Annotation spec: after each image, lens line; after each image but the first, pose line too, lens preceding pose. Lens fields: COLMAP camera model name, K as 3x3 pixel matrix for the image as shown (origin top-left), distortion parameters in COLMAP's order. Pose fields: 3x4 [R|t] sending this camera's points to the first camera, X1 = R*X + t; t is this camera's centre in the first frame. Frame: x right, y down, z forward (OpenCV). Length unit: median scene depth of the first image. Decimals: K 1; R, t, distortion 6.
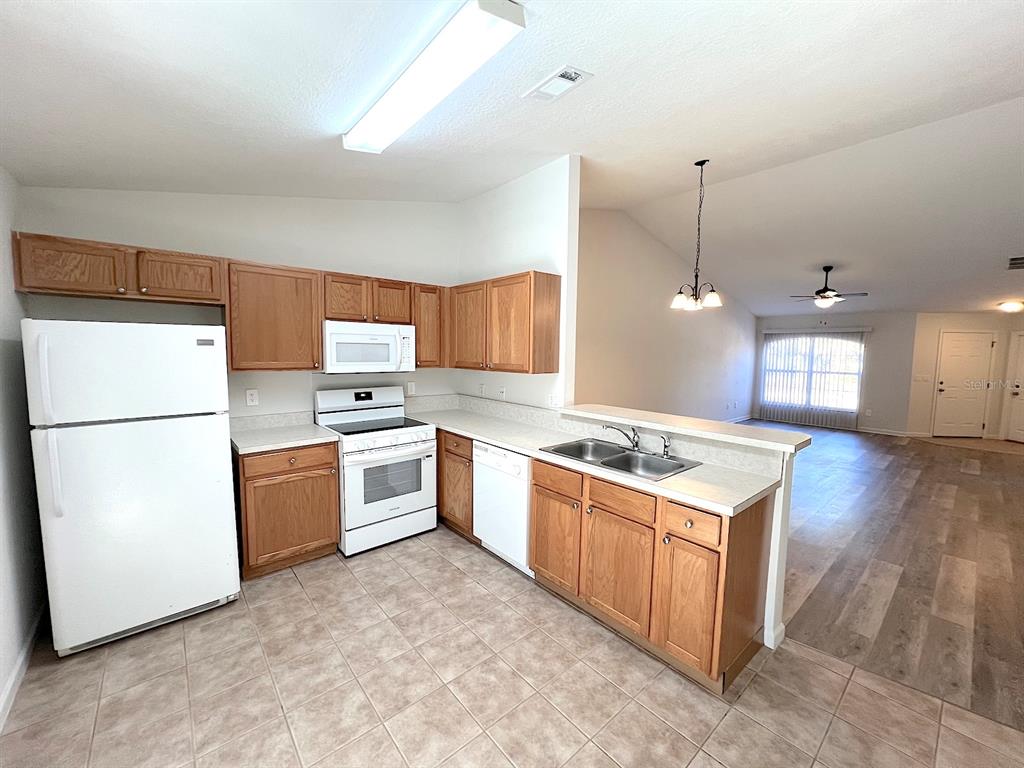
lens RADIAL K [[410.0, 0, 511.7], [0, 410.0, 386.0], [0, 0, 1]] dist [-0.004373, 0.001566]
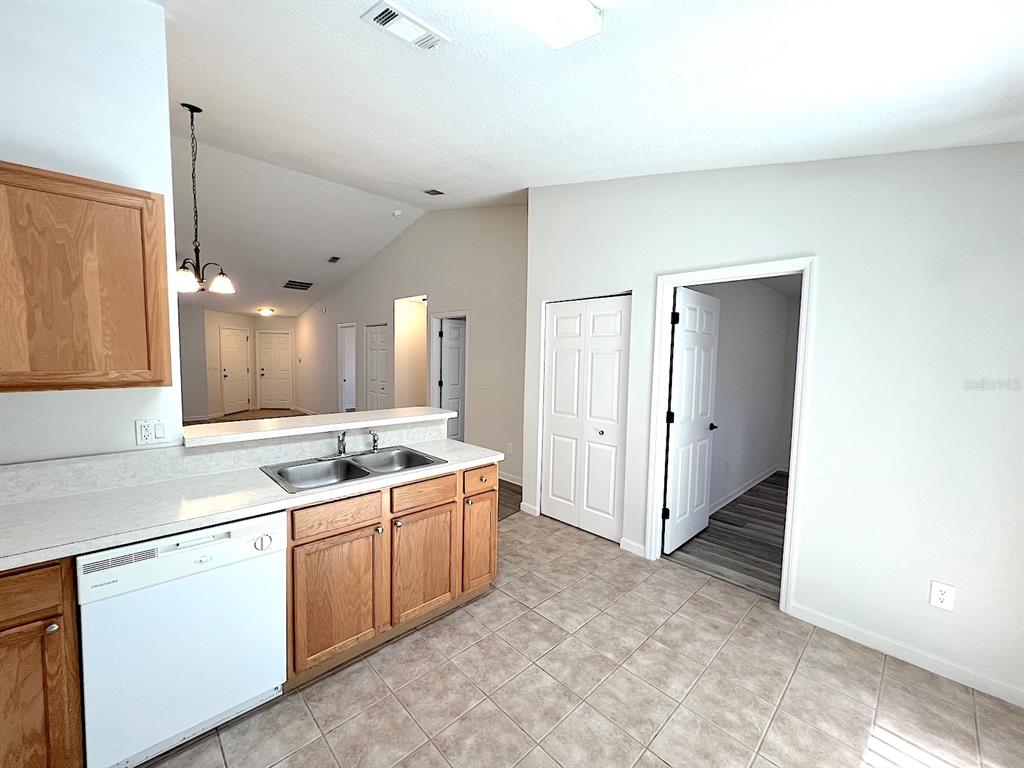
lens RADIAL K [[410.0, 0, 509.6], [0, 410.0, 385.9], [0, 0, 1]] dist [-0.004373, 0.001566]
pose [[-0.053495, -0.092741, 0.994252, -0.602943], [0.068940, 0.992959, 0.096330, -0.059799], [-0.996186, 0.073697, -0.046724, 0.669647]]
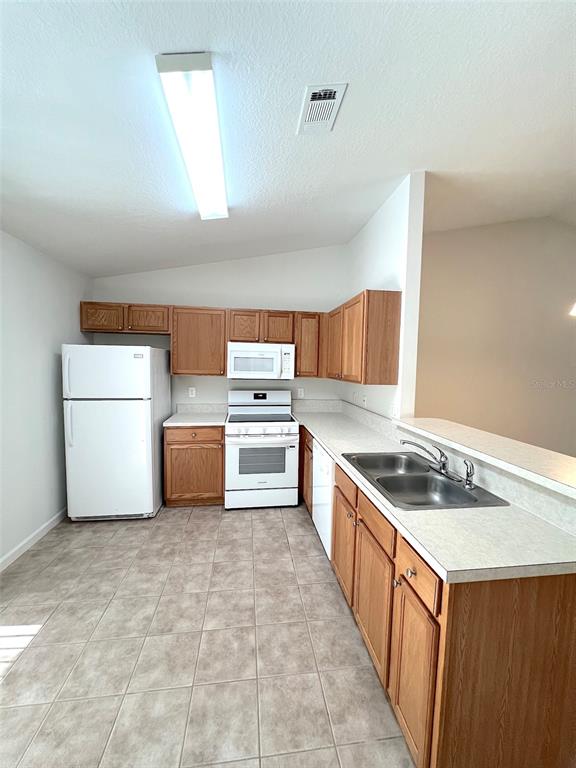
lens RADIAL K [[308.8, 0, 288.2], [0, 308.8, 384.5], [0, 0, 1]] dist [-0.002503, 0.000842]
pose [[0.838422, 0.040459, -0.543517, 0.381223], [-0.058838, 0.998132, -0.016462, -0.004862], [0.541836, 0.045781, 0.839236, 0.240390]]
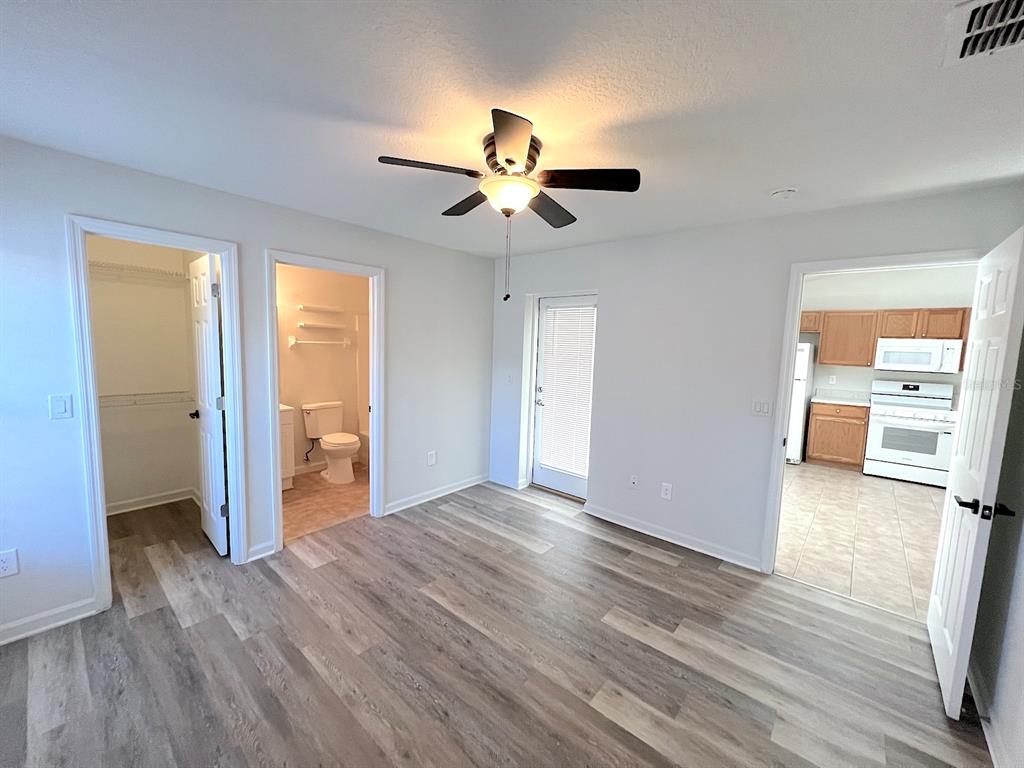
lens RADIAL K [[410.0, 0, 507.9], [0, 410.0, 383.3], [0, 0, 1]] dist [-0.004373, 0.001566]
pose [[0.138428, 0.087885, -0.986465, 1.223818], [-0.118485, 0.990371, 0.071607, 0.104139], [0.983259, 0.106969, 0.147508, -0.899081]]
